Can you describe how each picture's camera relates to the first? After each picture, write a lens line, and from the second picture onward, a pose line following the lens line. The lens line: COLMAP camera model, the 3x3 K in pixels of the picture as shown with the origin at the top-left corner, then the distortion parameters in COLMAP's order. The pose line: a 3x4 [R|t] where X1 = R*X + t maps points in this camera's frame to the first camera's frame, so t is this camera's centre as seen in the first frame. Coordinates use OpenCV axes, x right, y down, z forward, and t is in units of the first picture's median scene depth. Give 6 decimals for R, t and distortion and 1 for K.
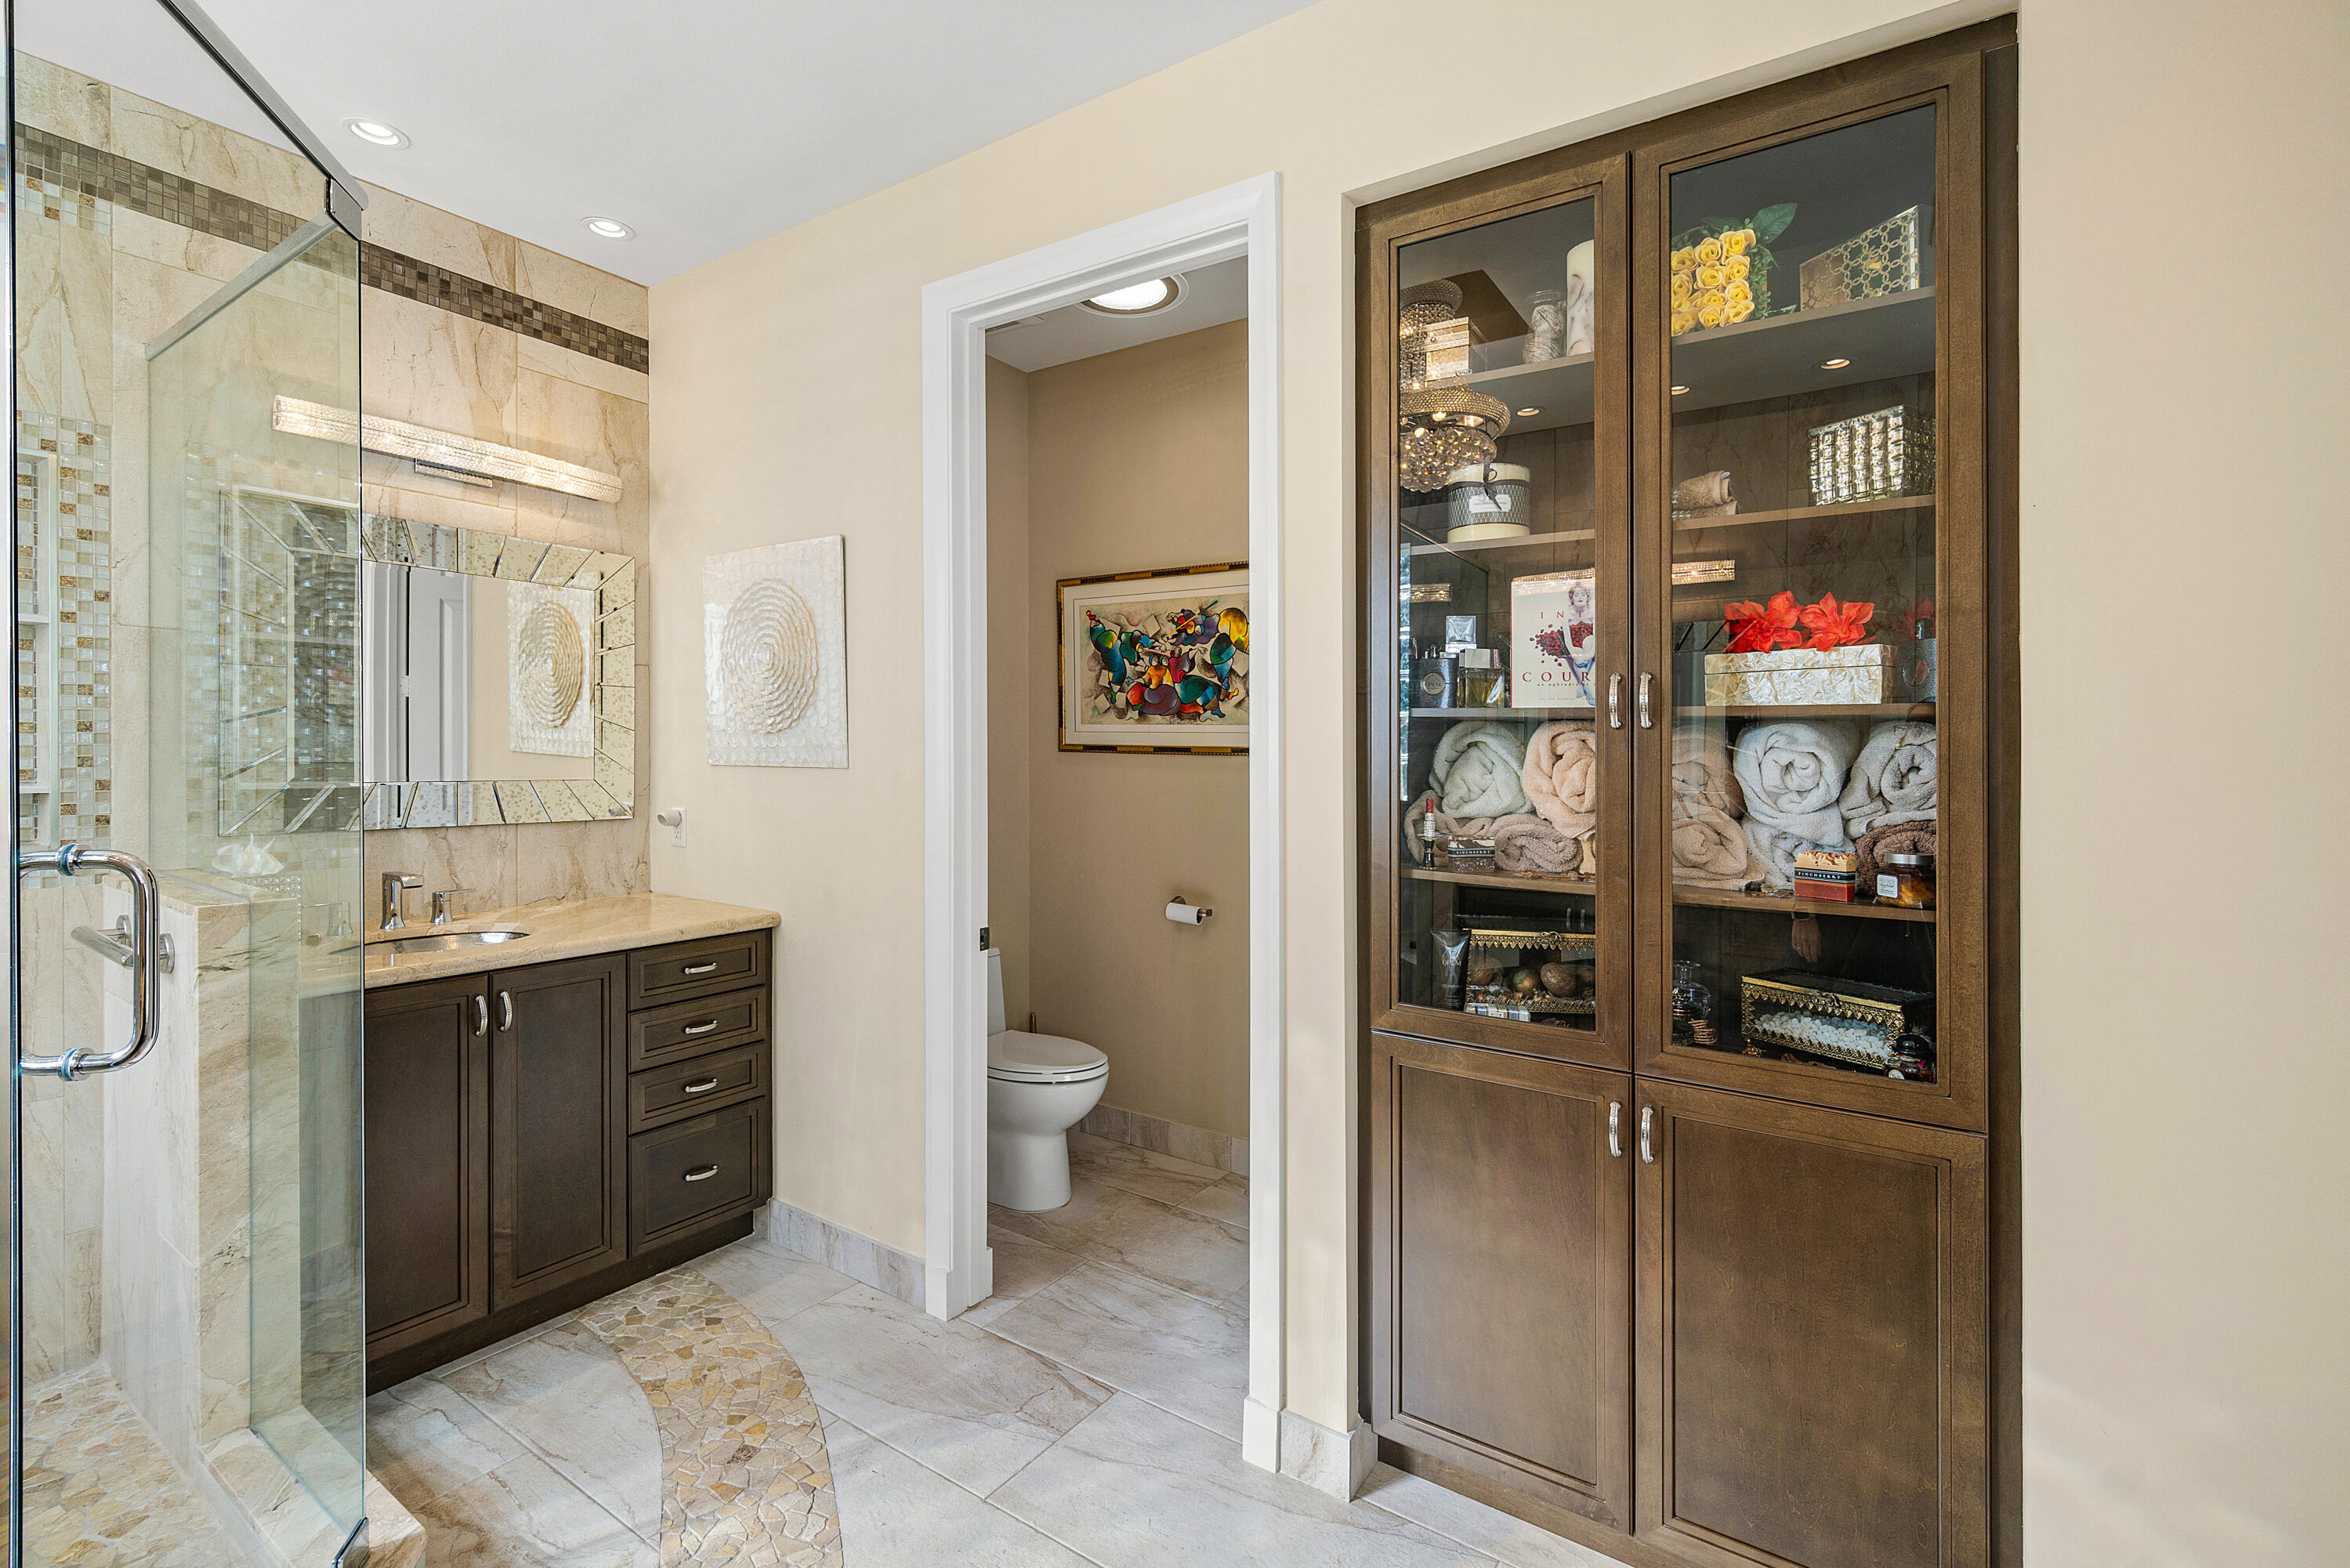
lens RADIAL K [[1034.5, 0, 1177.9], [0, 1034.5, 730.5], [0, 0, 1]] dist [-0.001645, -0.000520]
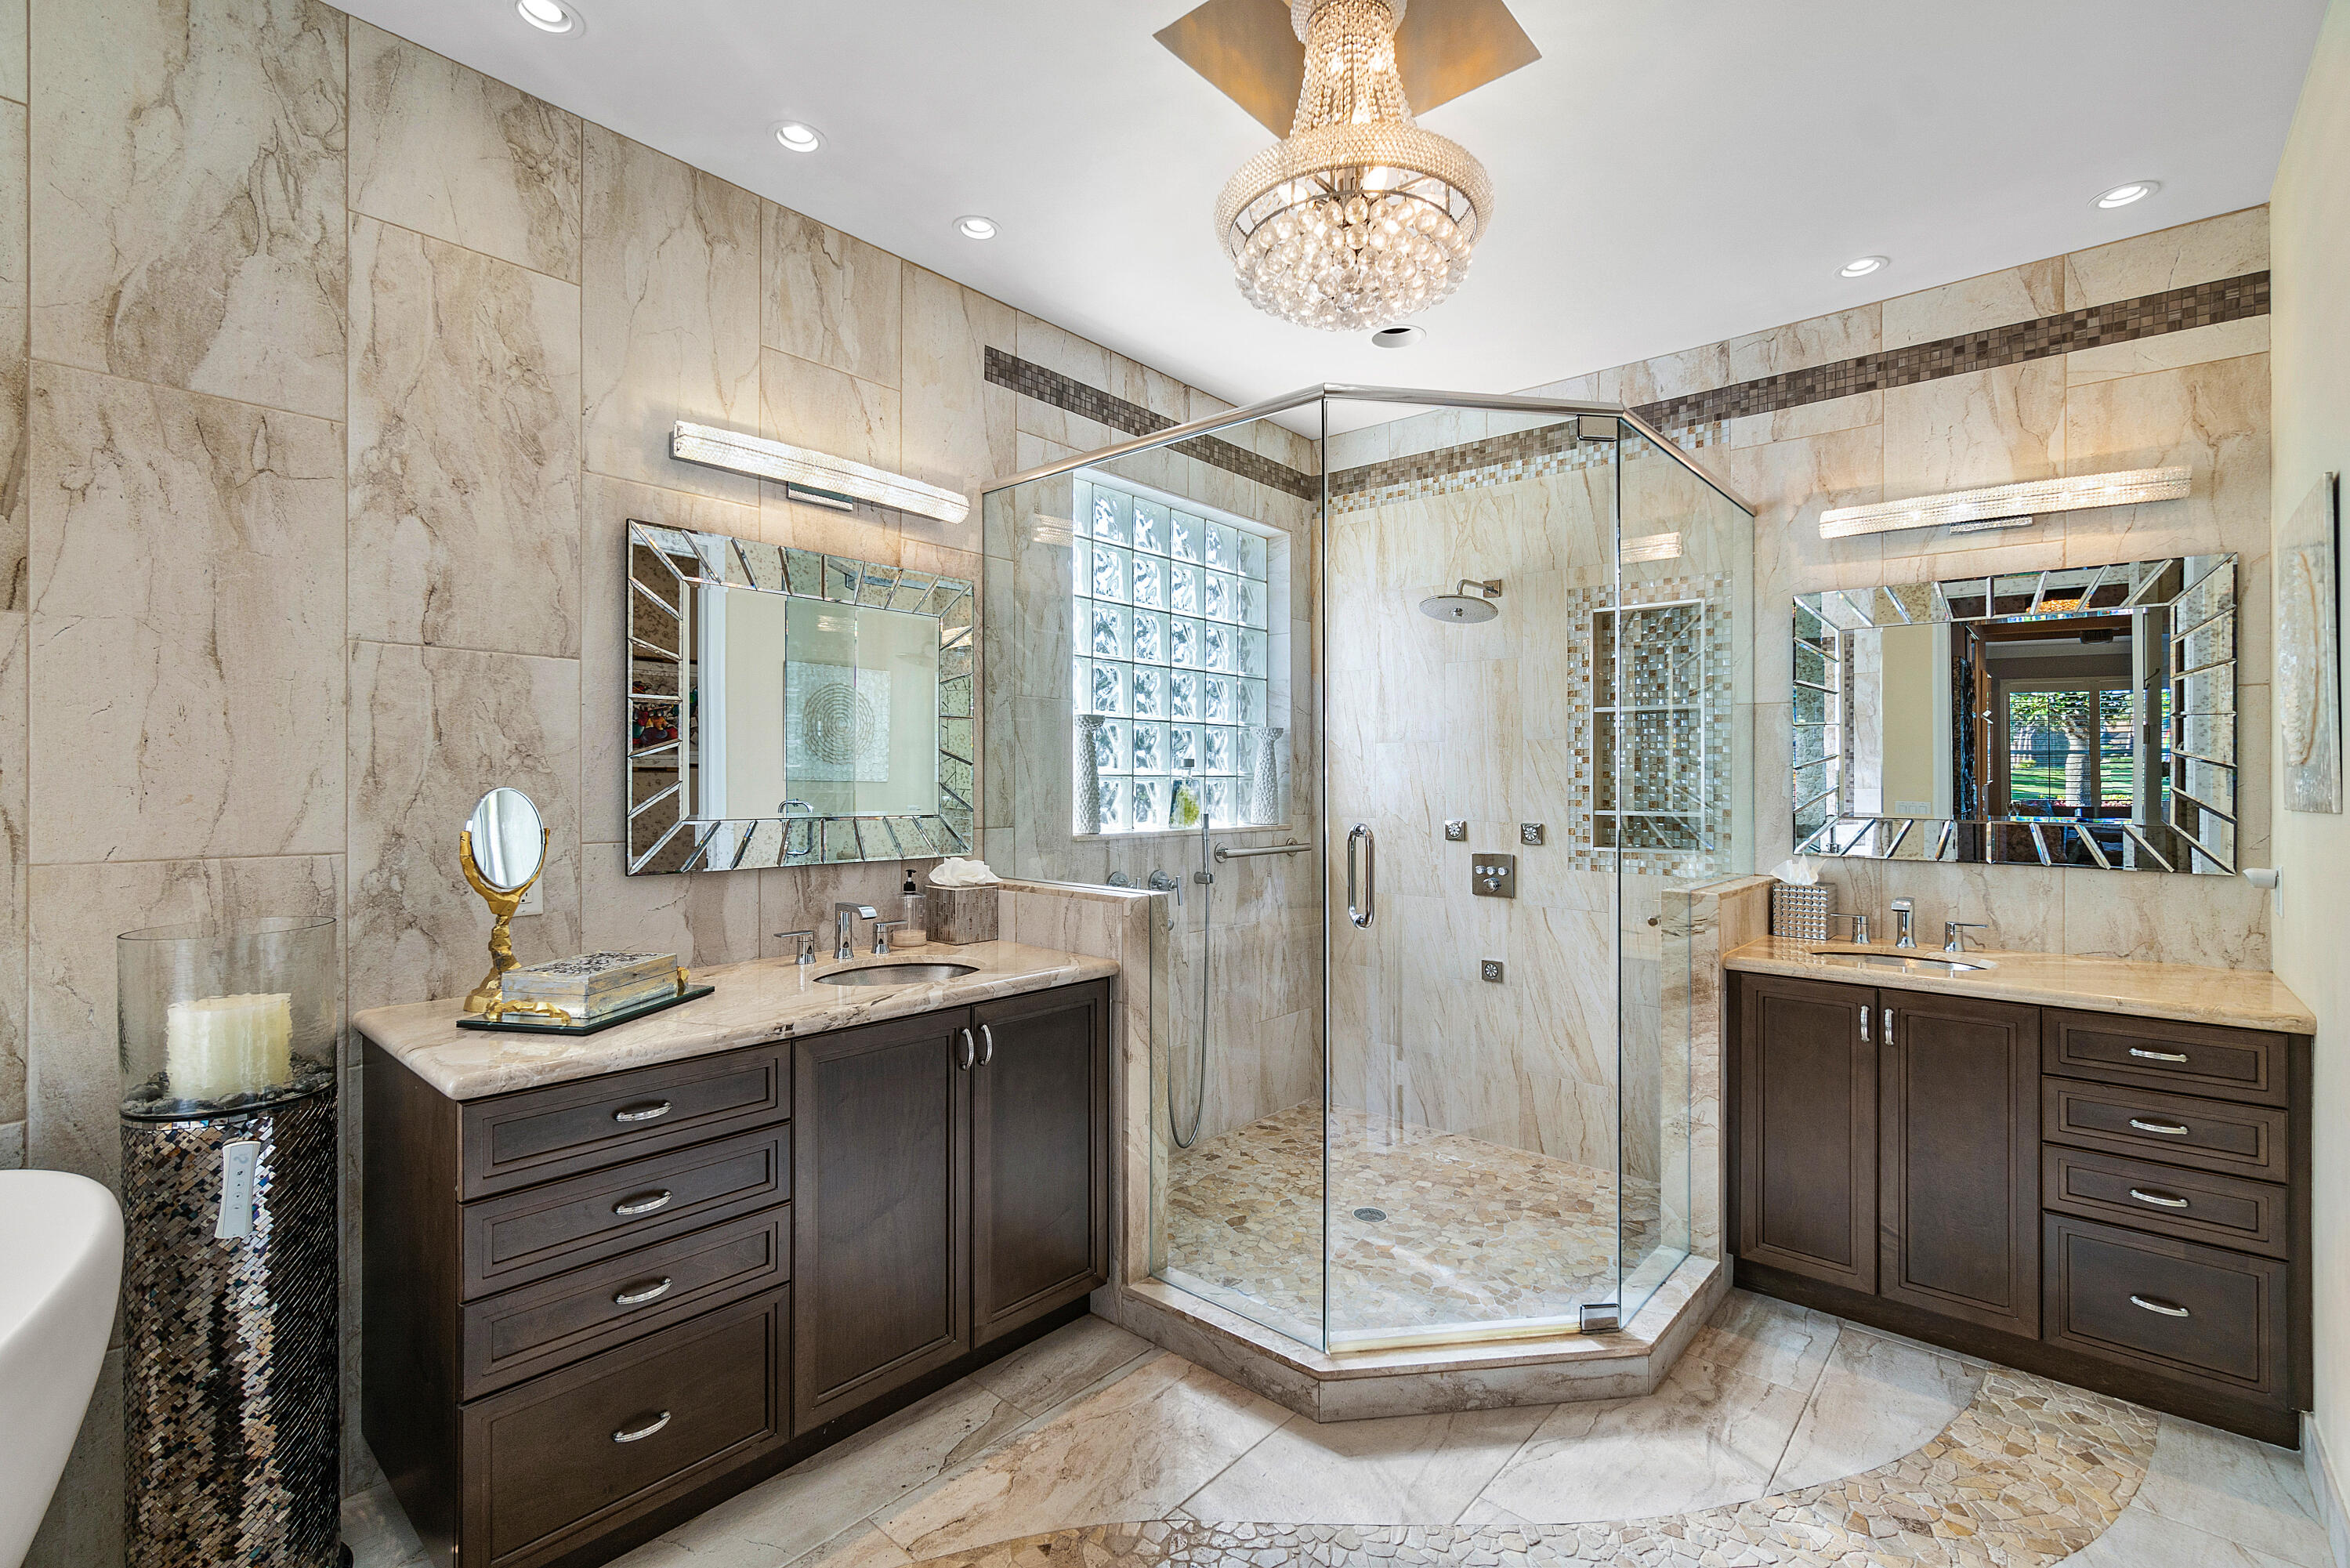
lens RADIAL K [[1061.0, 0, 1169.7], [0, 1061.0, 776.1], [0, 0, 1]] dist [0.001235, -0.000645]
pose [[-0.134285, -0.018428, -0.990771, 0.509309], [0.009666, 0.999755, -0.019905, 0.019441], [0.990896, -0.012249, -0.134074, 0.360359]]
